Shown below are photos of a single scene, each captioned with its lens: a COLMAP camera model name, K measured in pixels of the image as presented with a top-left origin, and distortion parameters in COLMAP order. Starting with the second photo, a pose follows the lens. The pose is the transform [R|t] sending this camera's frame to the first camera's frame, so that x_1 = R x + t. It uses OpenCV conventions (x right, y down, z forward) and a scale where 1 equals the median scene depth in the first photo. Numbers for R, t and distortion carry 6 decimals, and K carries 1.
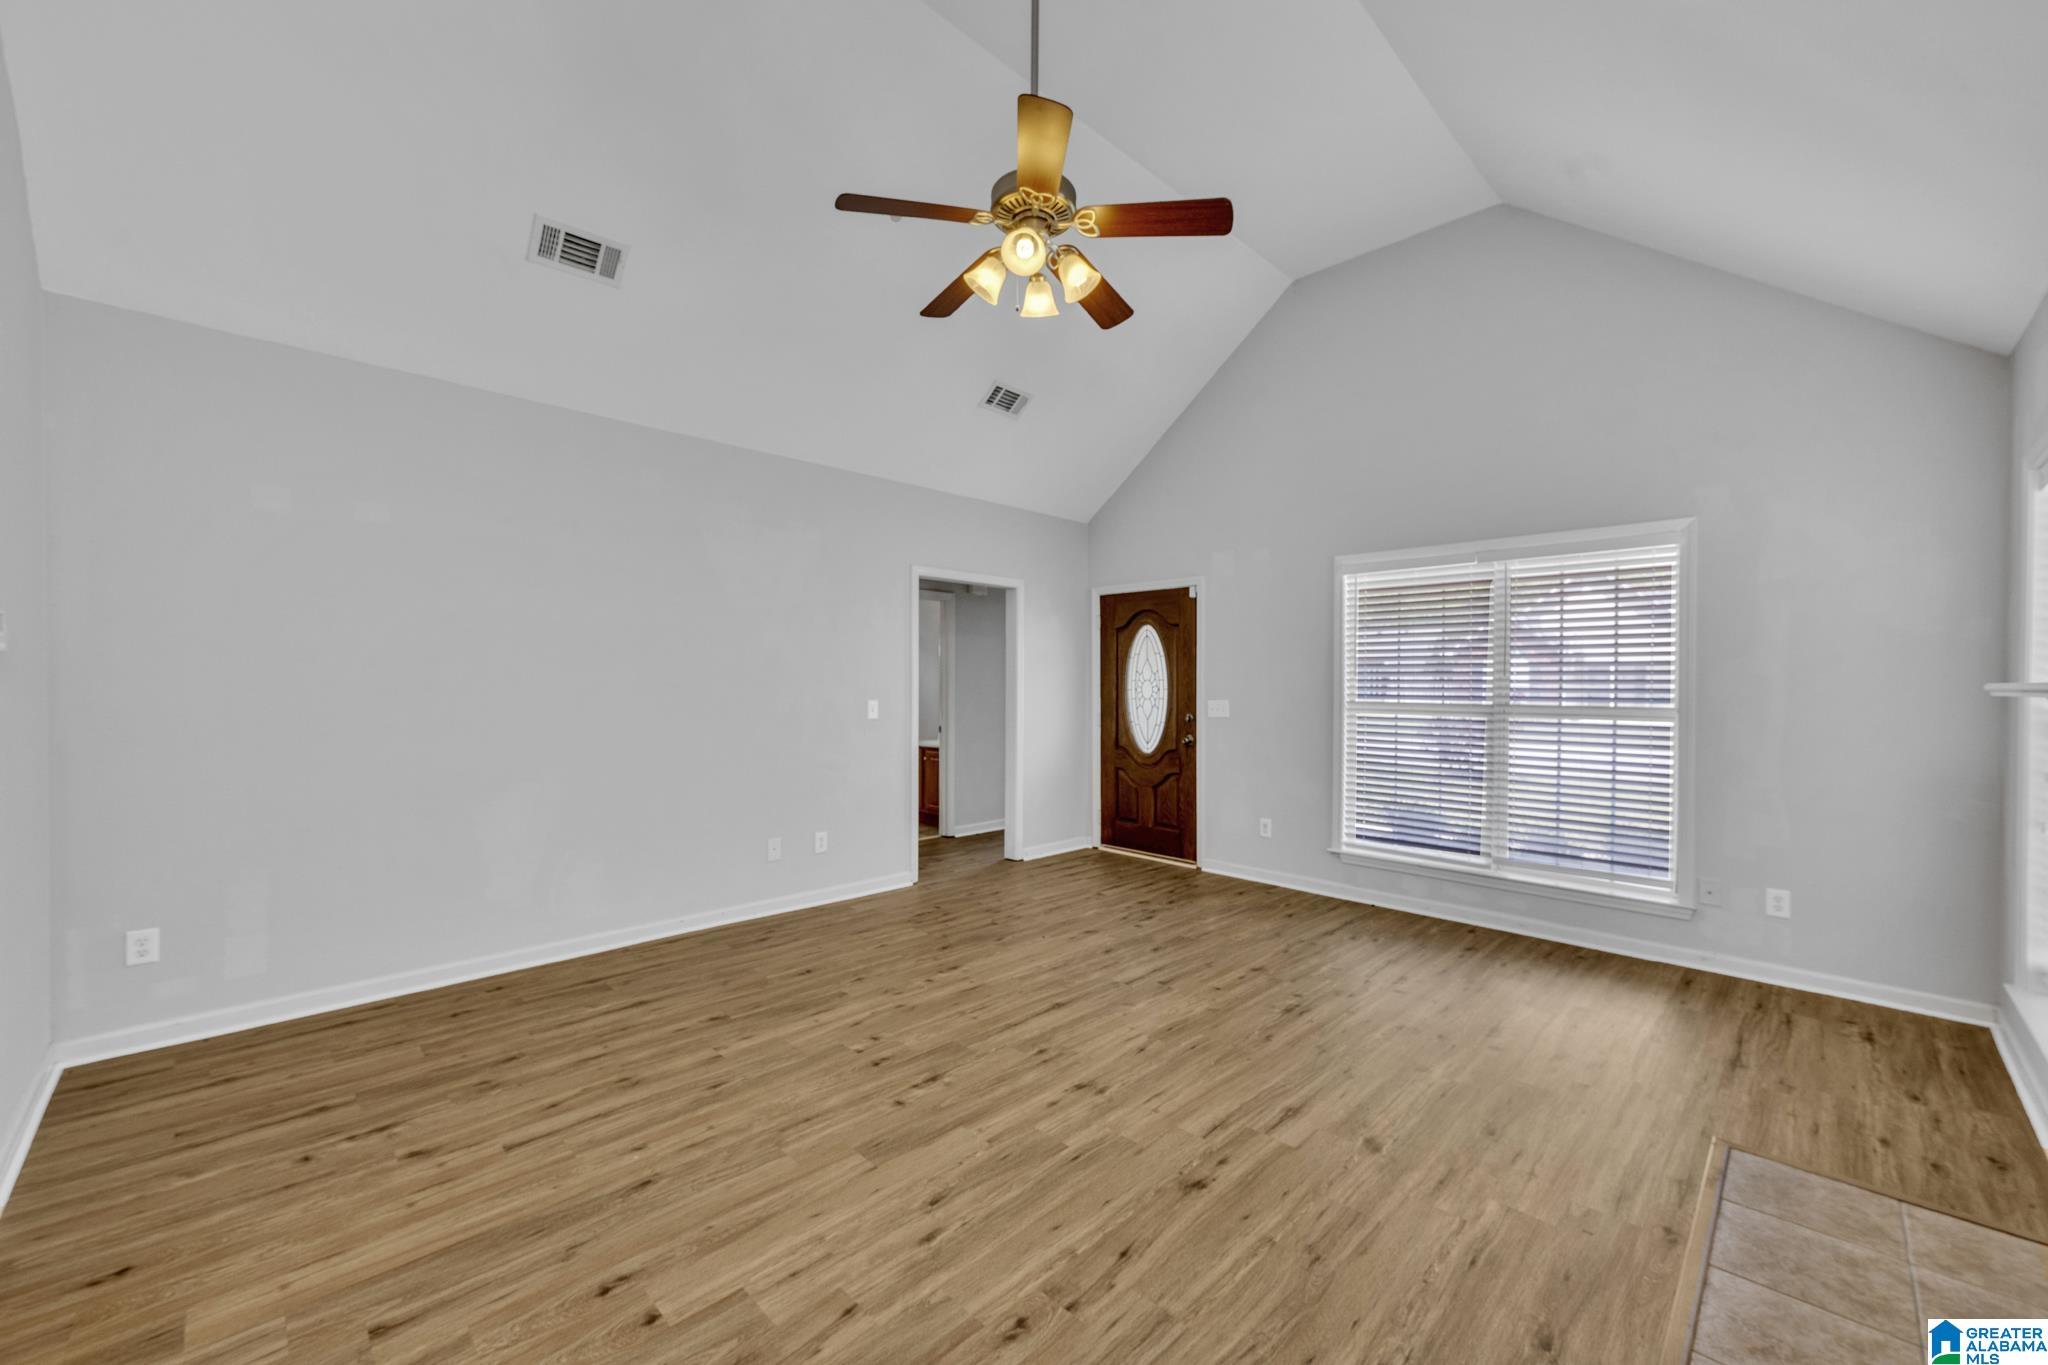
lens RADIAL K [[801.8, 0, 1024.0], [0, 801.8, 682.5], [0, 0, 1]] dist [0.007508, -0.000001]
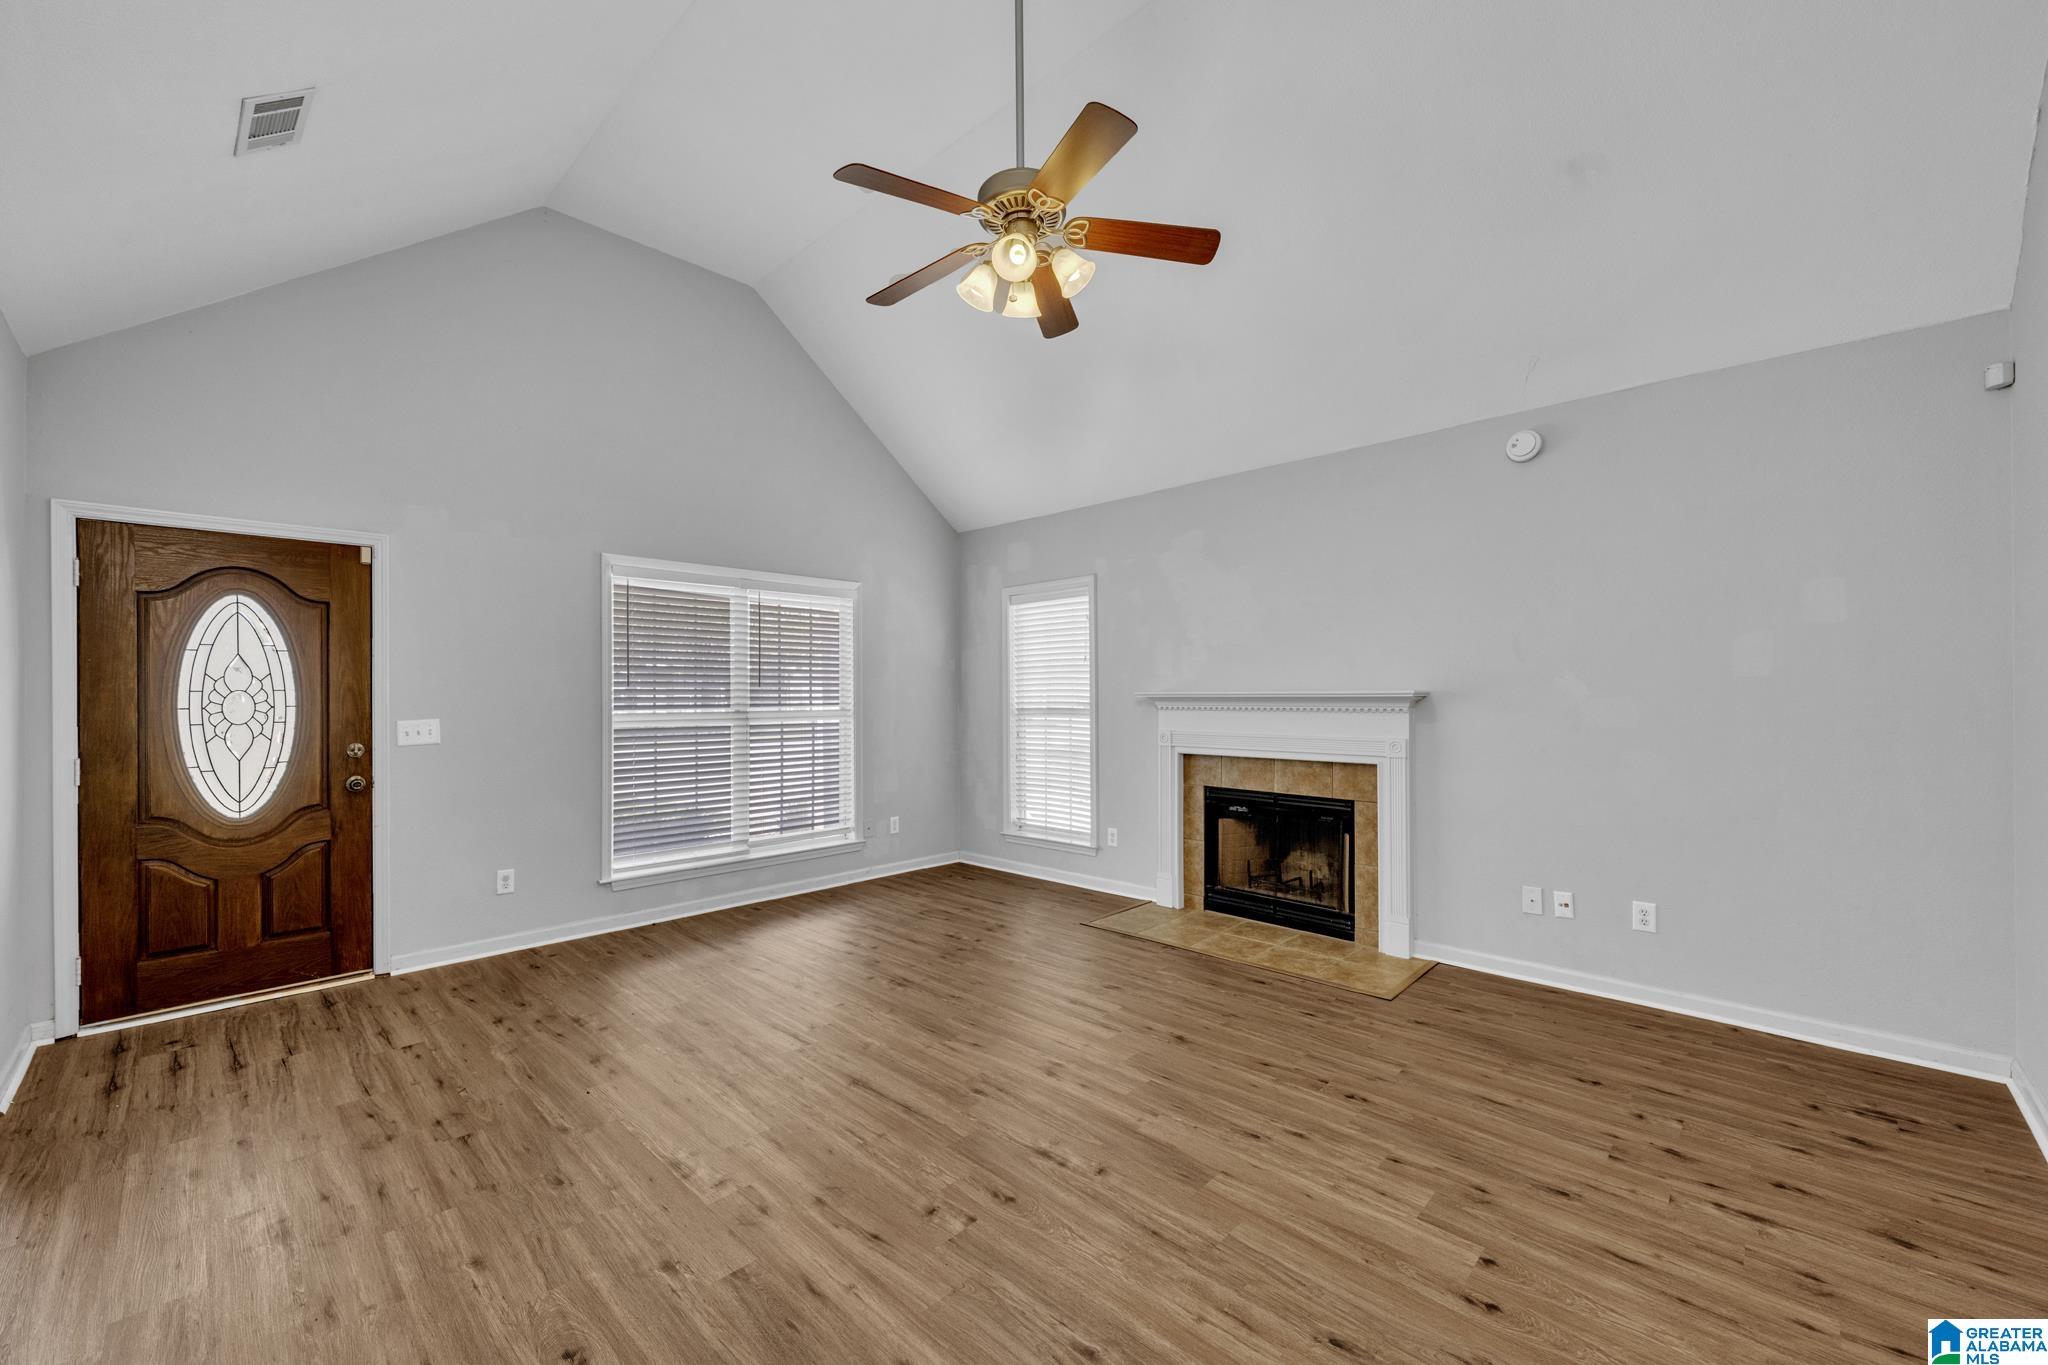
lens RADIAL K [[801.8, 0, 1024.0], [0, 801.8, 682.5], [0, 0, 1]] dist [0.007508, -0.000001]
pose [[-0.021088, 0.009005, 0.999737, -0.751654], [0.000624, 0.999959, -0.008994, -0.005266], [-0.999777, 0.000435, -0.021093, 0.794282]]
